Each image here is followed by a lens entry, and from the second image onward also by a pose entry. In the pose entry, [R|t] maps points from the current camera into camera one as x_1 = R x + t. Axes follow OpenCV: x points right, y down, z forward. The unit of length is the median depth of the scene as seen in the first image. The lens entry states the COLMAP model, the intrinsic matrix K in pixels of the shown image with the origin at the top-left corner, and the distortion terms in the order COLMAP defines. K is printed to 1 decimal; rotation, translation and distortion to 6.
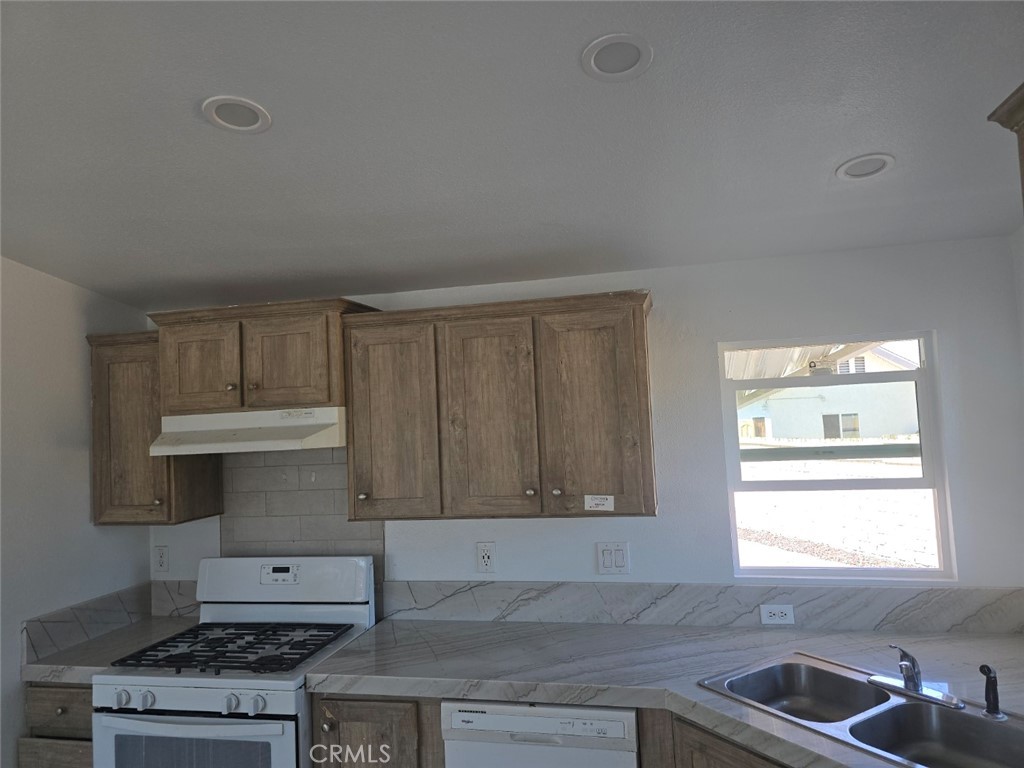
lens RADIAL K [[690.5, 0, 523.0], [0, 690.5, 385.5], [0, 0, 1]] dist [0.050442, -0.047174]
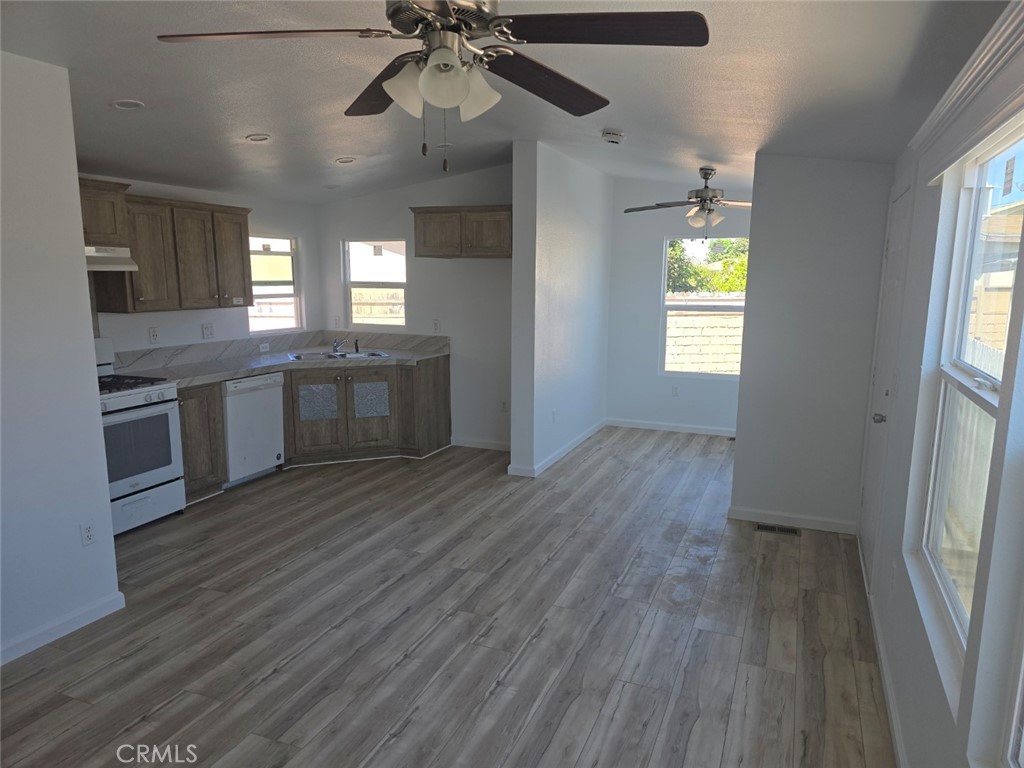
lens RADIAL K [[687.1, 0, 524.2], [0, 687.1, 393.6], [0, 0, 1]] dist [0.080350, -0.078695]
pose [[0.161627, -0.125429, 0.978848, -1.934136], [-0.066924, 0.988213, 0.137680, 0.086657], [-0.984580, -0.087761, 0.151327, -0.304170]]
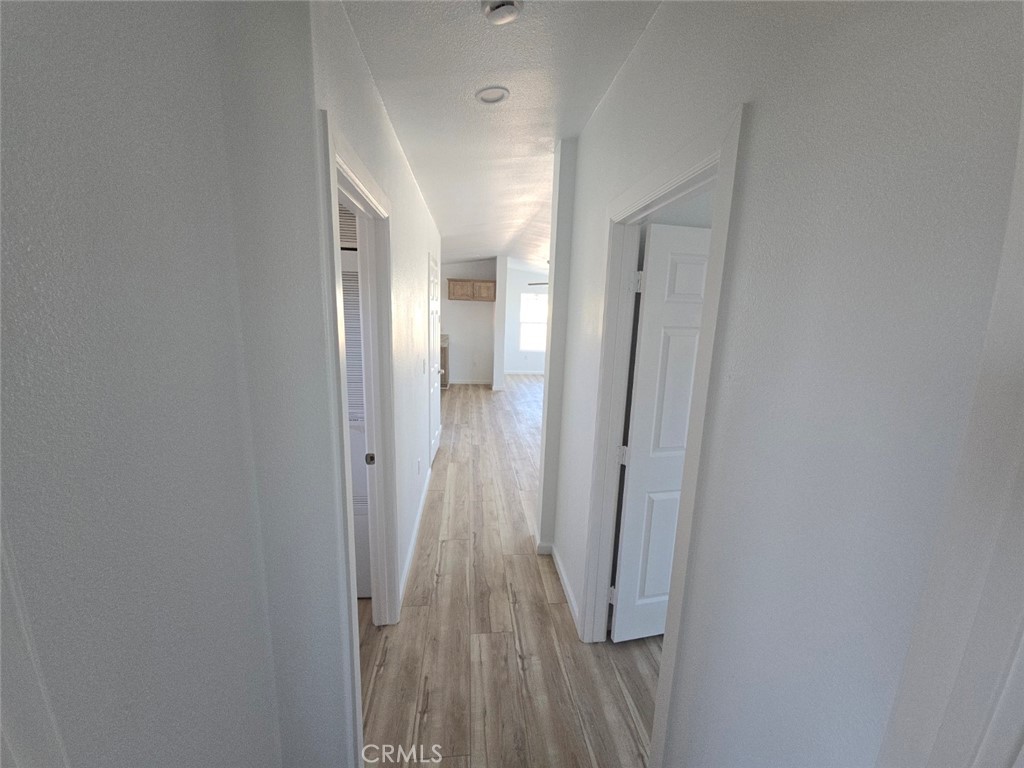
lens RADIAL K [[416.6, 0, 511.5], [0, 416.6, 390.3], [0, 0, 1]] dist [0.011477, -0.009640]
pose [[-0.318798, -0.150783, 0.935752, -2.951062], [-0.071983, 0.988266, 0.134721, 0.200559], [-0.945085, -0.024410, -0.325910, 1.015720]]
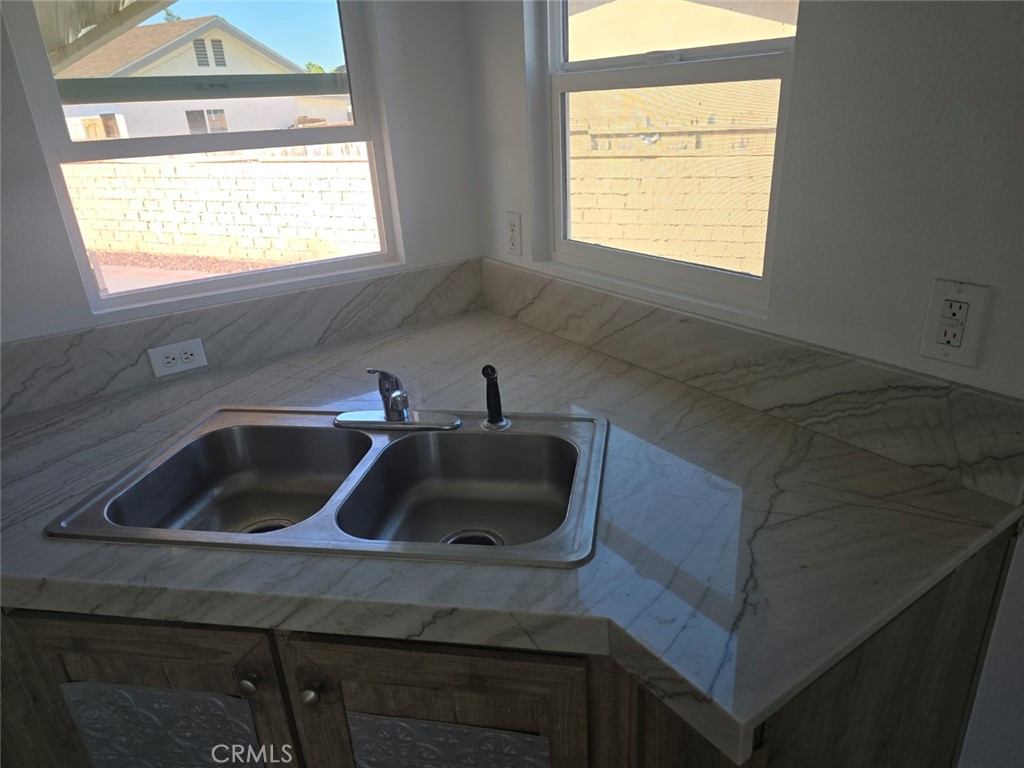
lens RADIAL K [[690.5, 0, 523.0], [0, 690.5, 385.5], [0, 0, 1]] dist [0.050442, -0.047174]
pose [[0.672743, -0.270150, 0.688793, 0.131375], [-0.021746, 0.923335, 0.383379, 0.101357], [-0.739557, -0.272894, 0.615292, 0.370067]]
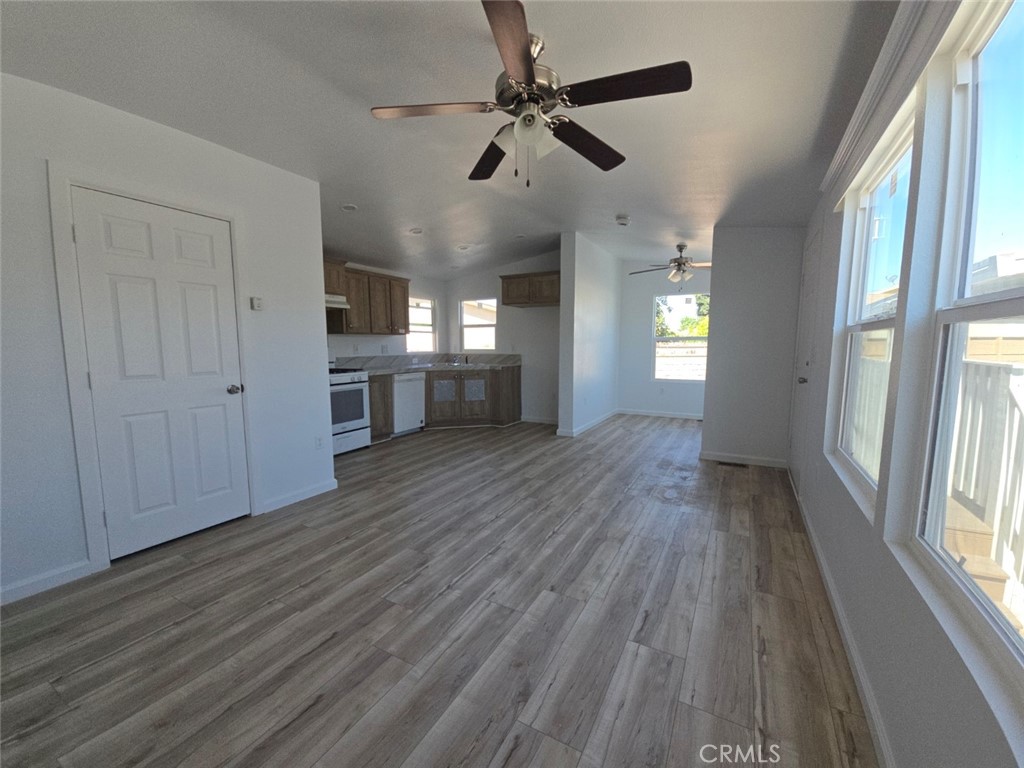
lens RADIAL K [[416.6, 0, 511.5], [0, 416.6, 390.3], [0, 0, 1]] dist [0.011477, -0.009640]
pose [[0.282516, -0.064779, 0.957073, -1.943444], [-0.060701, 0.994510, 0.085231, 0.252488], [-0.957340, -0.082175, 0.277033, -0.298645]]
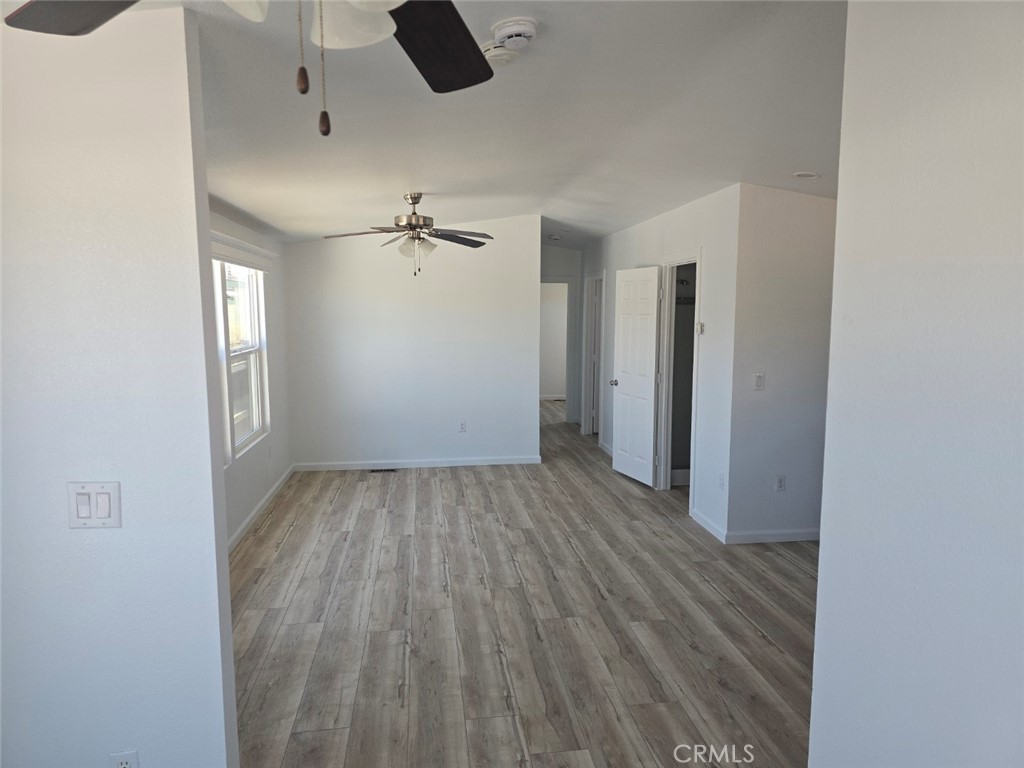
lens RADIAL K [[682.2, 0, 520.4], [0, 682.2, 388.4], [0, 0, 1]] dist [0.110113, -0.148164]
pose [[0.356996, 0.151642, -0.921715, 0.743463], [0.034784, 0.983892, 0.175344, -0.050414], [0.933458, -0.094658, 0.345971, -0.529174]]
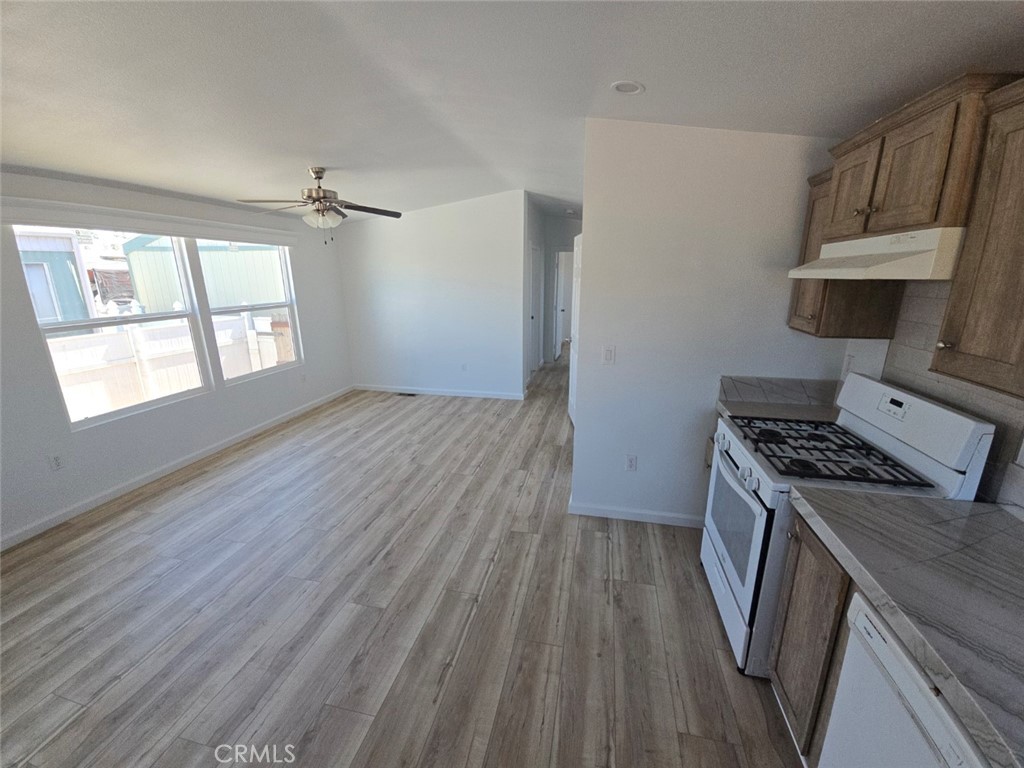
lens RADIAL K [[416.6, 0, 511.5], [0, 416.6, 390.3], [0, 0, 1]] dist [0.011477, -0.009640]
pose [[0.003770, 0.309171, -0.950999, 0.247414], [0.056569, 0.949417, 0.308881, 0.033034], [0.998392, -0.054962, -0.013911, 0.510344]]
